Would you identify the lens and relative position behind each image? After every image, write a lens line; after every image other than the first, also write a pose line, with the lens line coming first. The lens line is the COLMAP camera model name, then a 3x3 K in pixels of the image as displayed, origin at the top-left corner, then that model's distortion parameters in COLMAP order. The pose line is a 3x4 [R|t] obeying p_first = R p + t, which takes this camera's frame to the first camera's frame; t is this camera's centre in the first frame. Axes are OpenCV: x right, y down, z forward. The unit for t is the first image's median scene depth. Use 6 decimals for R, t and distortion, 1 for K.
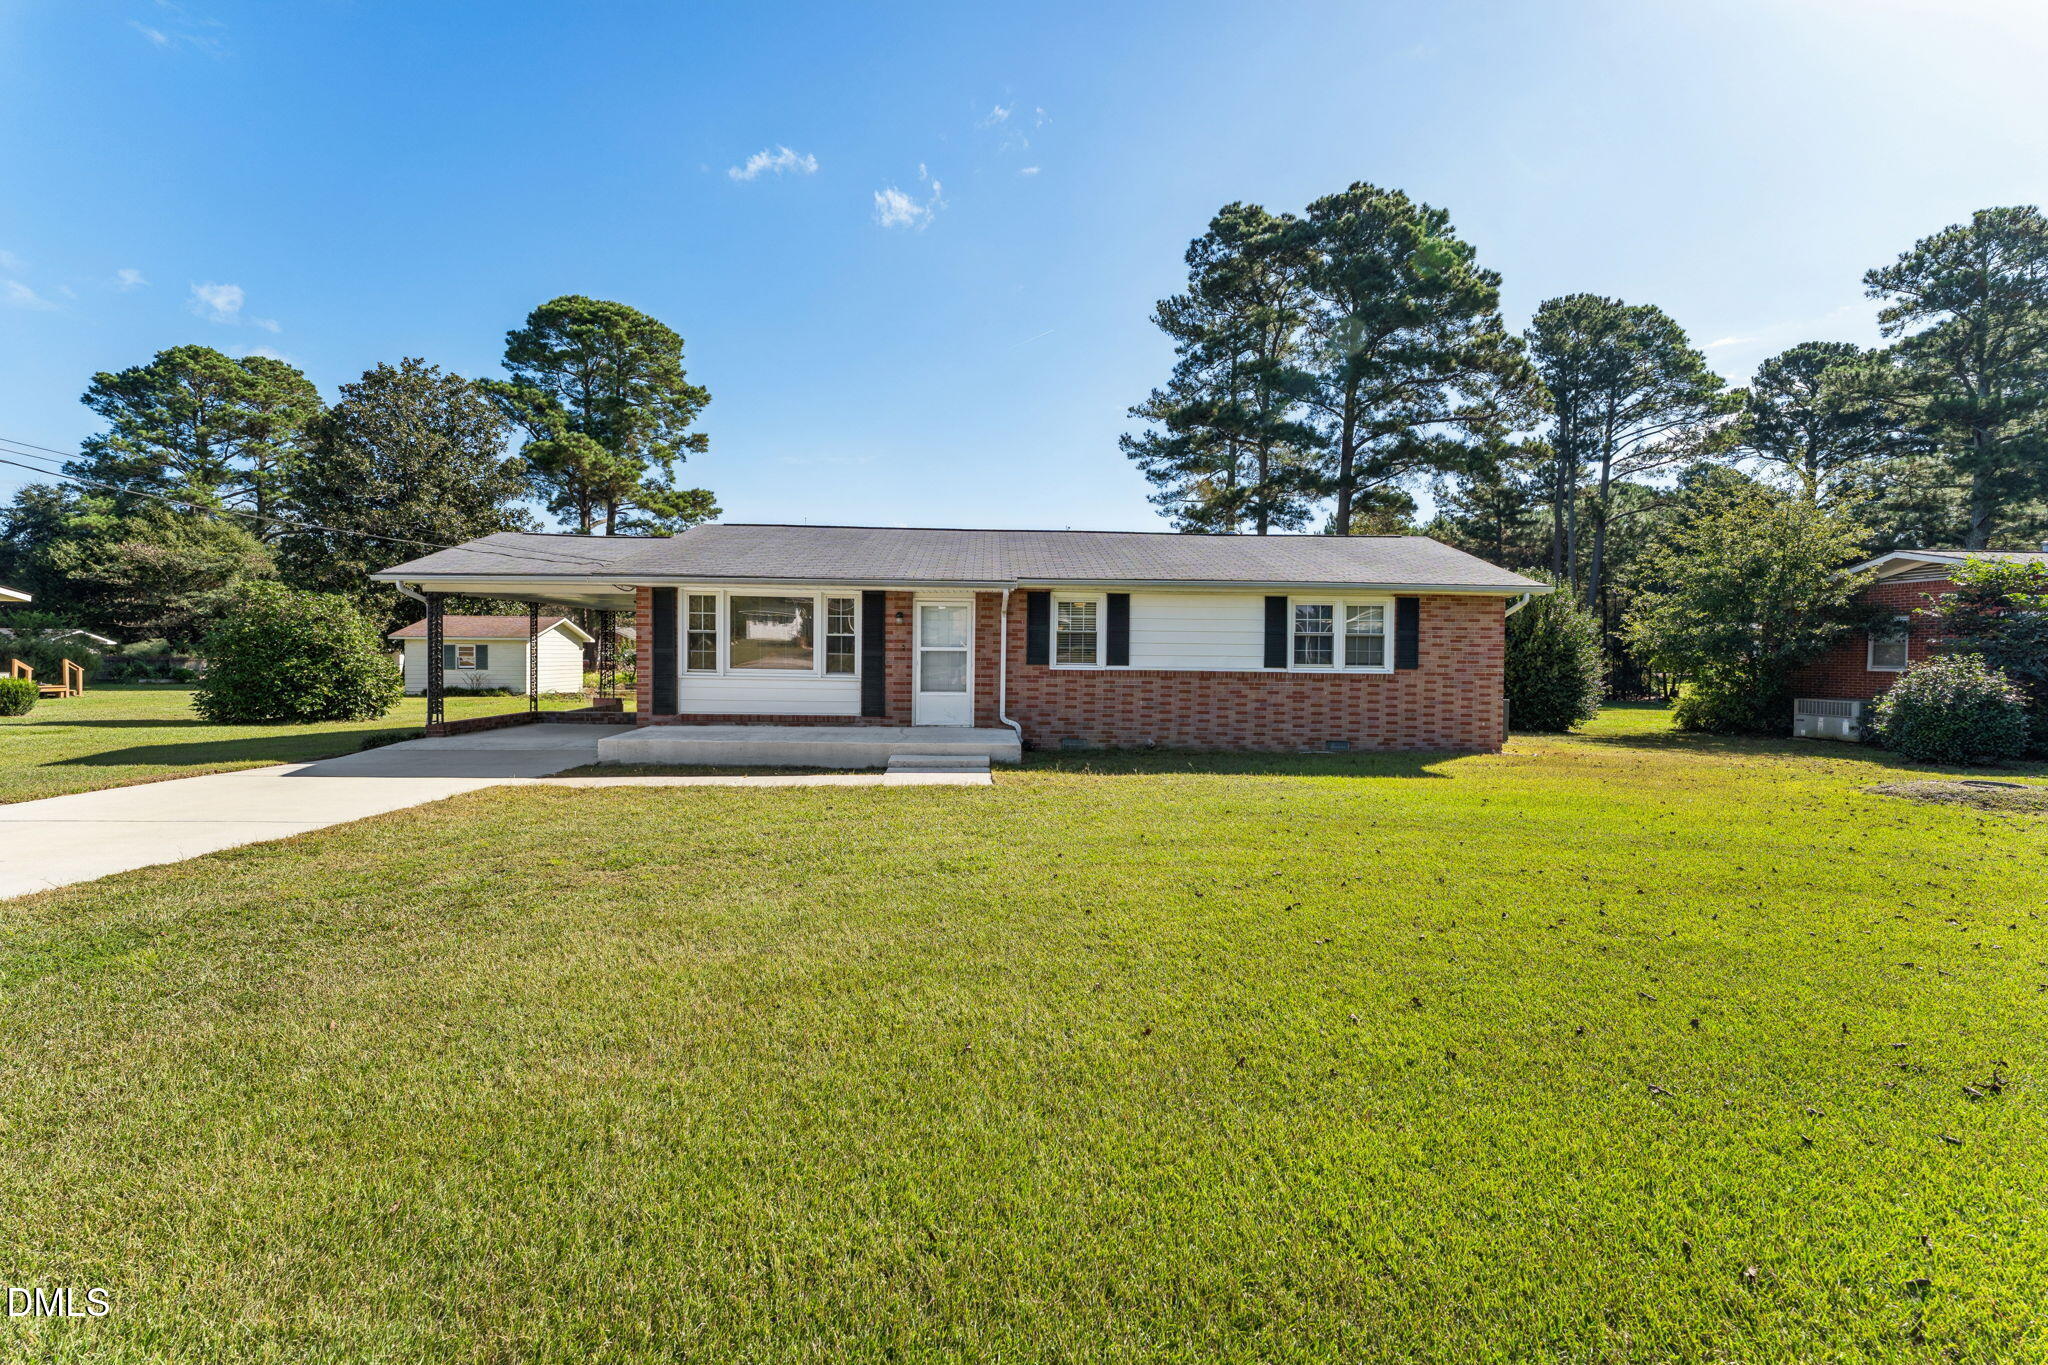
lens RADIAL K [[841.2, 0, 1023.9], [0, 841.2, 673.3], [0, 0, 1]] dist [-0.004923, 0.001610]
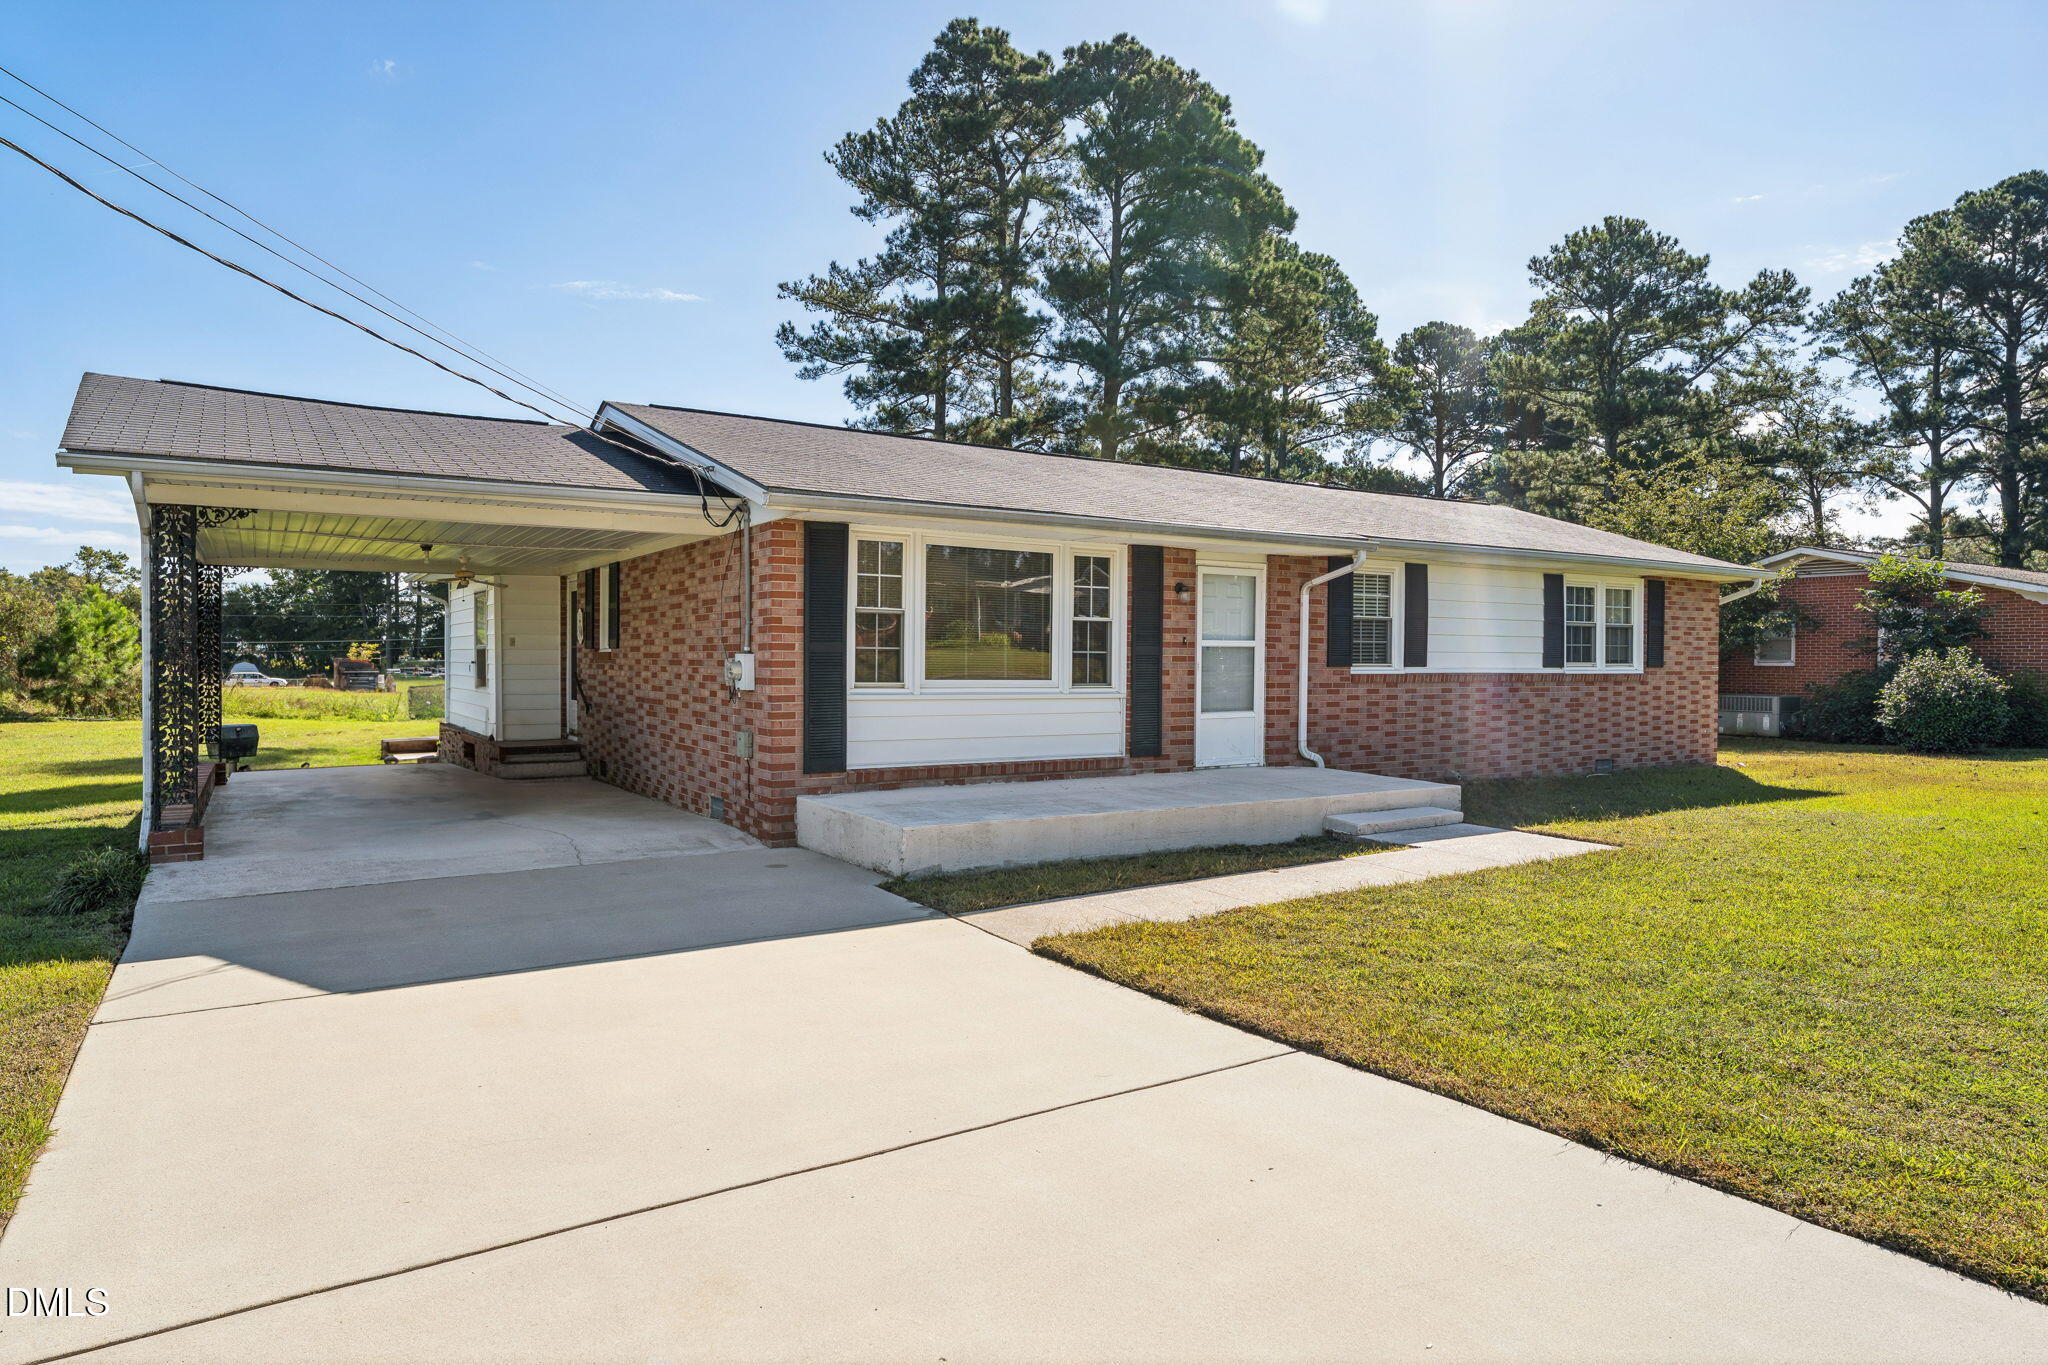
lens RADIAL K [[1199.1, 0, 1023.9], [0, 1199.1, 681.7], [0, 0, 1]] dist [-0.006156, -0.000366]
pose [[0.863619, -0.017034, 0.503858, -0.664593], [0.017612, 0.999838, 0.003615, -0.006297], [-0.503838, 0.005752, 0.863779, 0.305242]]
